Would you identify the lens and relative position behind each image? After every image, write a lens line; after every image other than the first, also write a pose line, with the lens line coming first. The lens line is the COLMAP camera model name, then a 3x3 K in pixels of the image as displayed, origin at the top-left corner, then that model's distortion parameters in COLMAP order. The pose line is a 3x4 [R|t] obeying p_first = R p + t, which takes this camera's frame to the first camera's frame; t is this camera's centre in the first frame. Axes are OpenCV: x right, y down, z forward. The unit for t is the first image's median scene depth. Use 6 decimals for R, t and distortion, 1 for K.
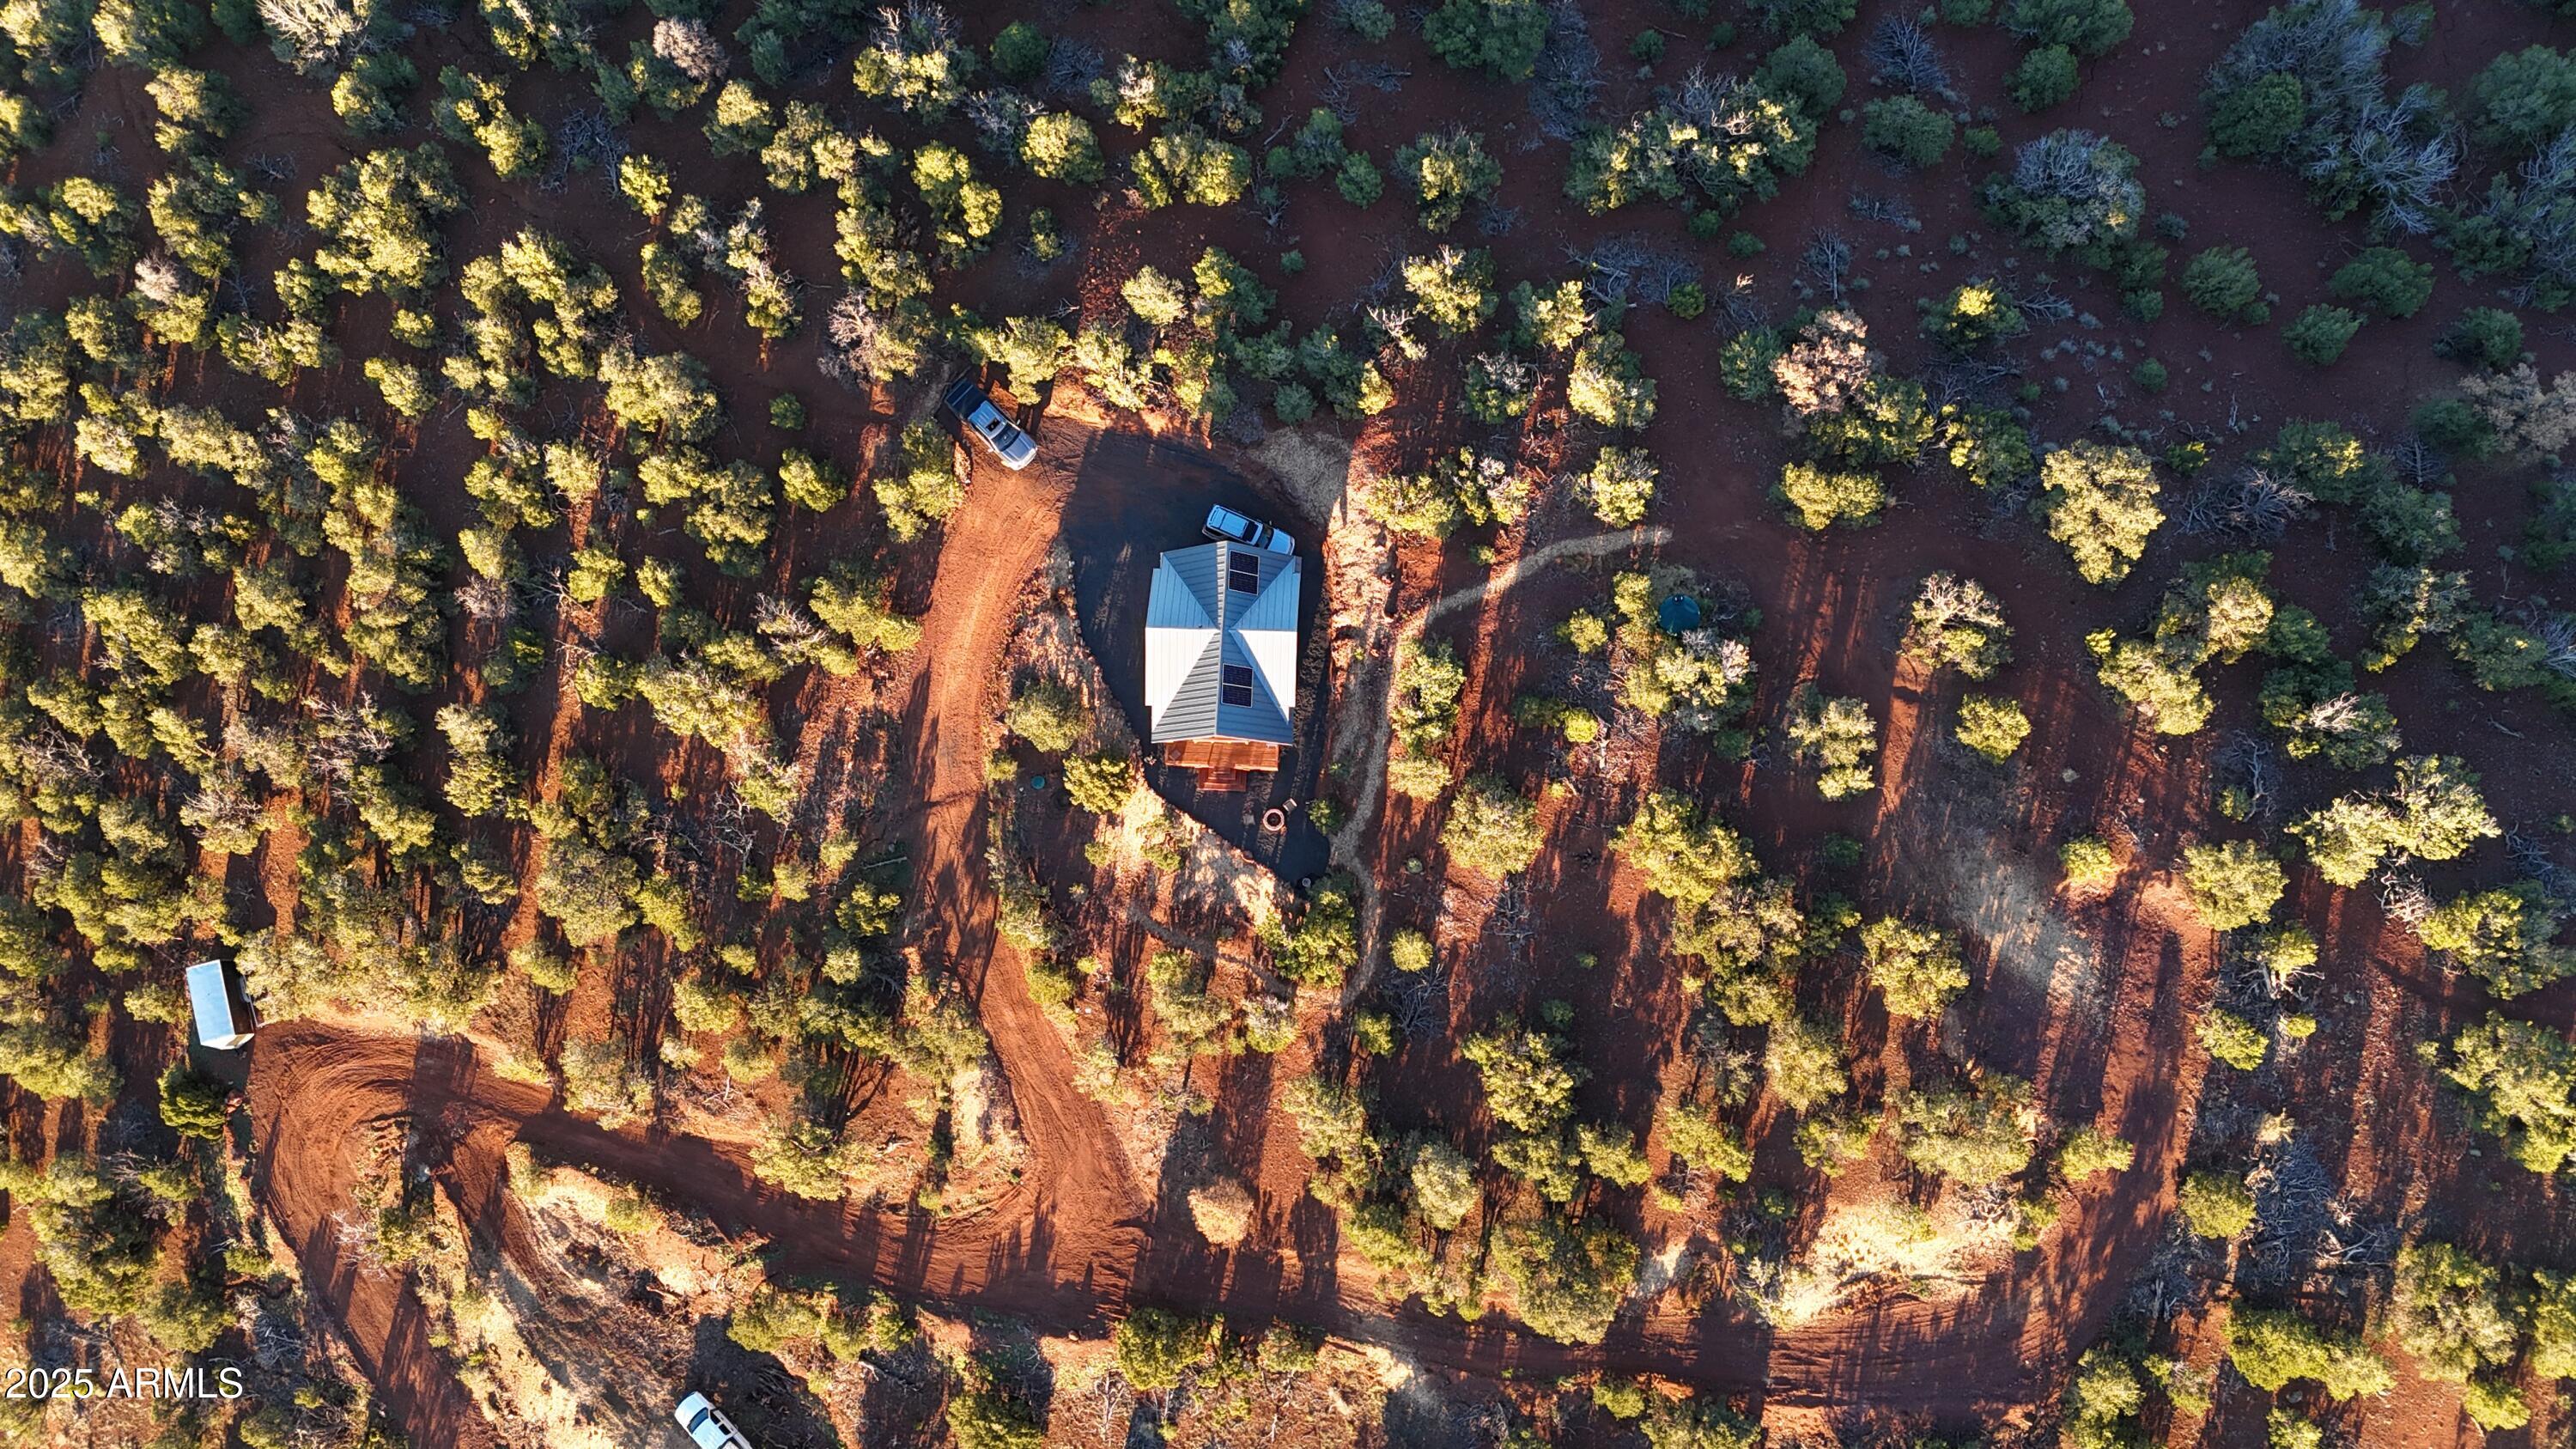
lens RADIAL K [[1903.6, 0, 1318.7], [0, 1903.6, 706.7], [0, 0, 1]] dist [0.102624, -0.113702]
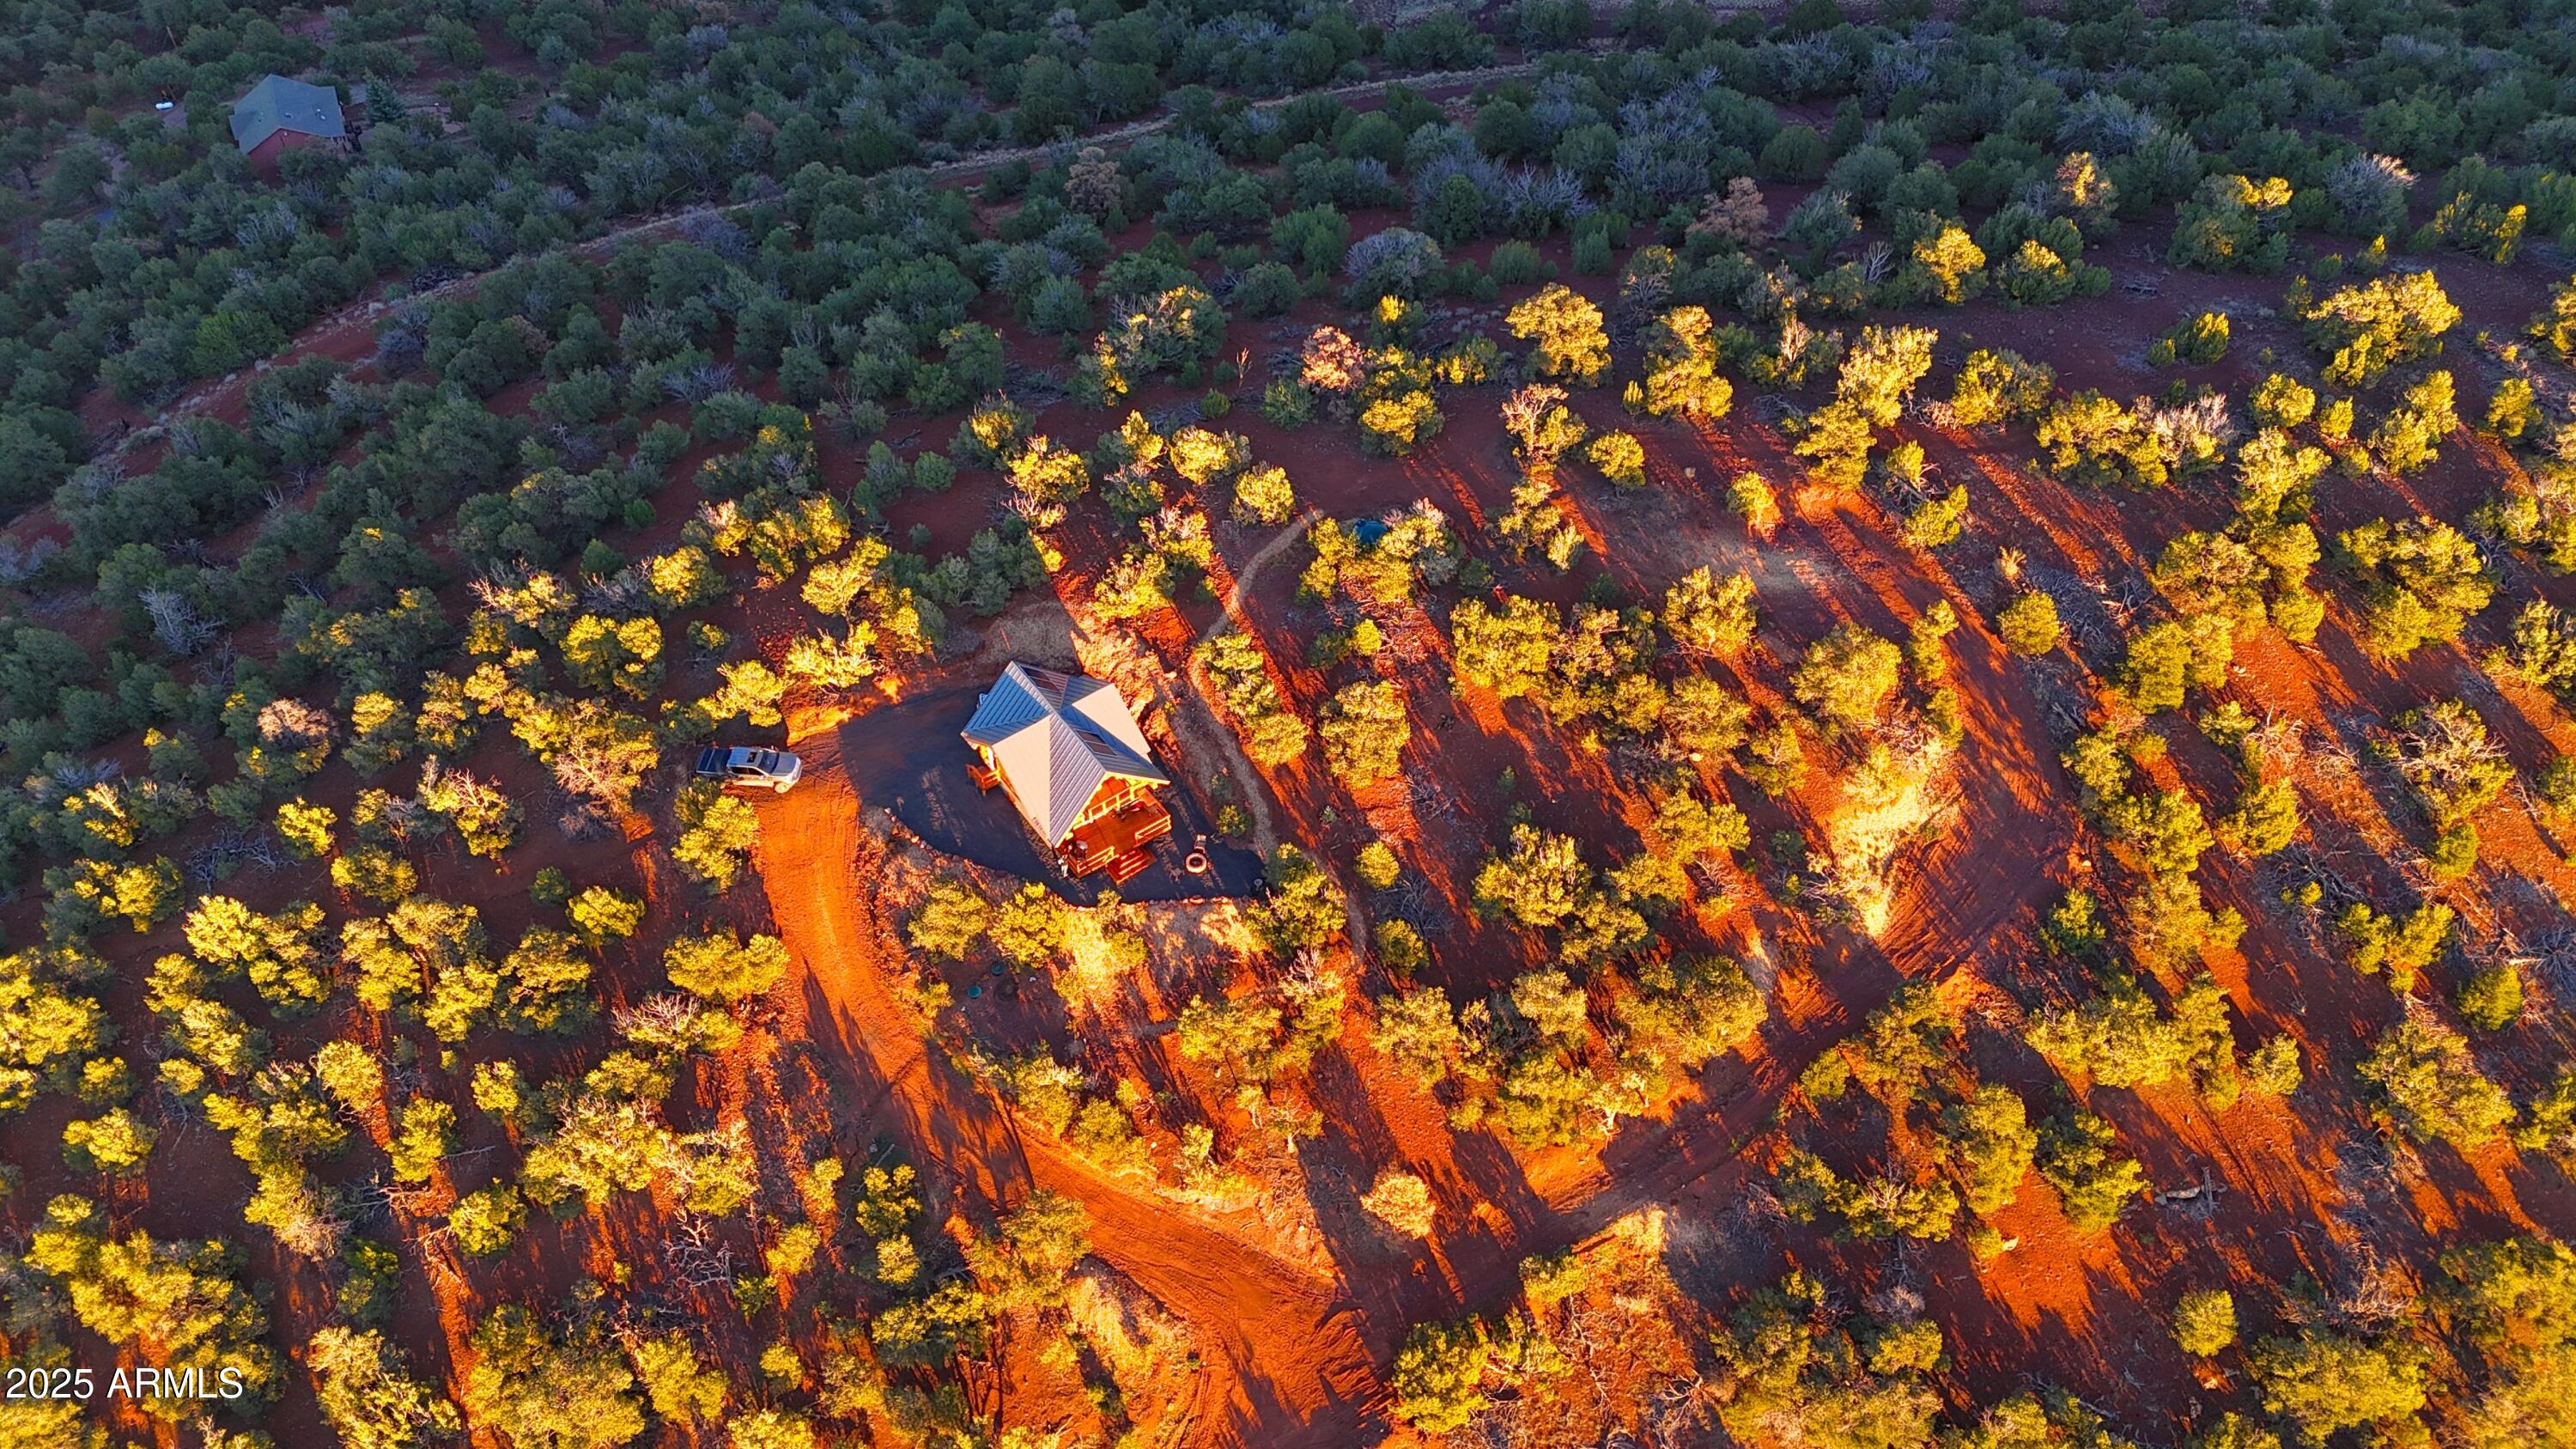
lens RADIAL K [[1903.6, 0, 1318.7], [0, 1903.6, 706.7], [0, 0, 1]] dist [0.102624, -0.113702]
pose [[0.778505, -0.447381, 0.440205, -0.384543], [0.620962, 0.651046, -0.436515, 0.492194], [-0.091306, 0.613179, 0.784649, 0.134192]]
